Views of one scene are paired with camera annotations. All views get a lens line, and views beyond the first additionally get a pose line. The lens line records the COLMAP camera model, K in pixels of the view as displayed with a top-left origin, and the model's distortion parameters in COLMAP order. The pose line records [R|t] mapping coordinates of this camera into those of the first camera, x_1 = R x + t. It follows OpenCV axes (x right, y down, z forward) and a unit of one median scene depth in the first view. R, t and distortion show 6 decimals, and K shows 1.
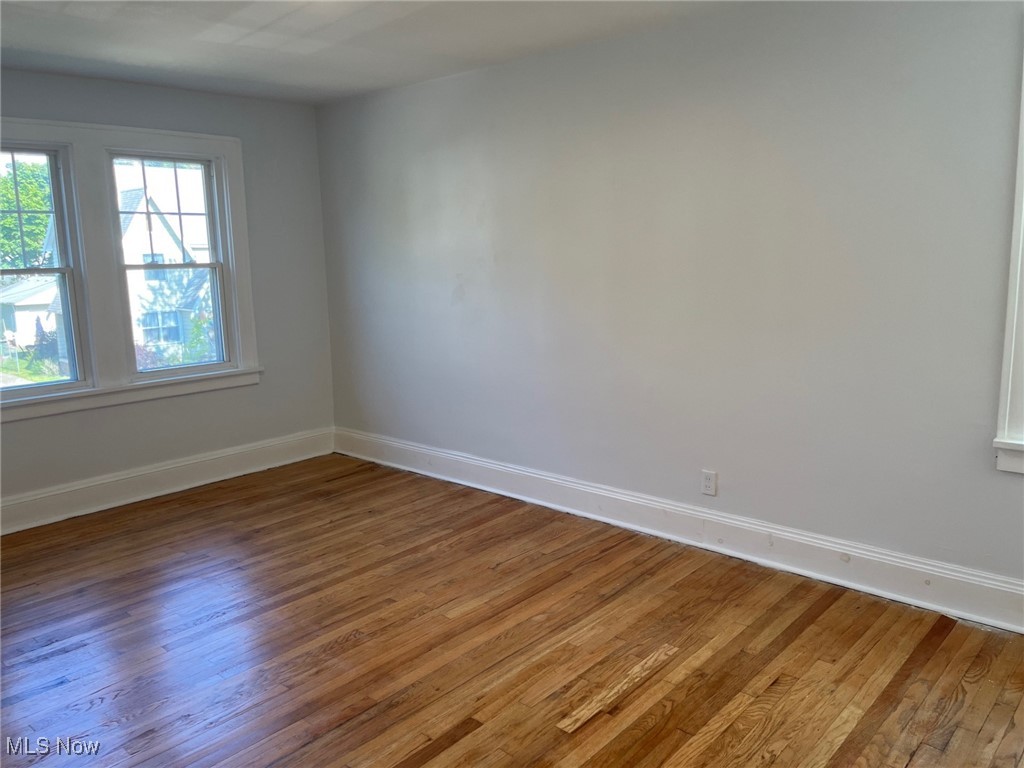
lens RADIAL K [[798.6, 0, 512.0], [0, 798.6, 384.0], [0, 0, 1]] dist [0.042950, -0.003208]
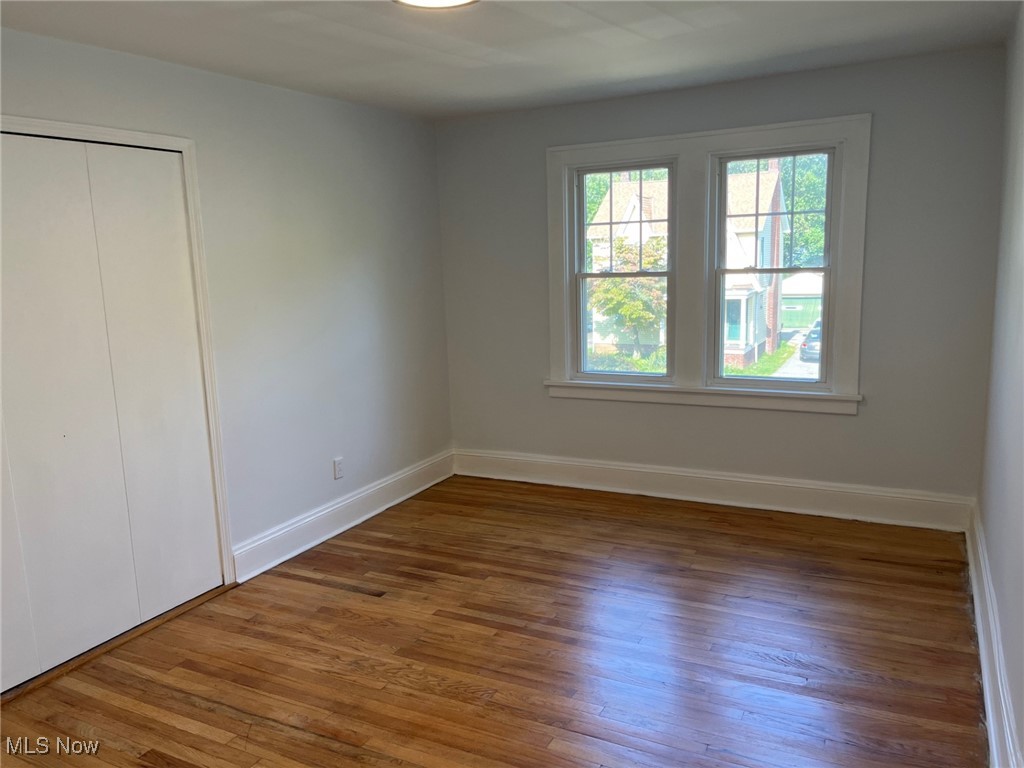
lens RADIAL K [[782.5, 0, 512.0], [0, 782.5, 384.0], [0, 0, 1]] dist [-0.007147, 0.001384]
pose [[0.235255, 0.169447, -0.957049, 0.409074], [-0.138263, 0.980506, 0.139613, -0.108382], [0.962049, 0.099479, 0.254097, 0.526711]]
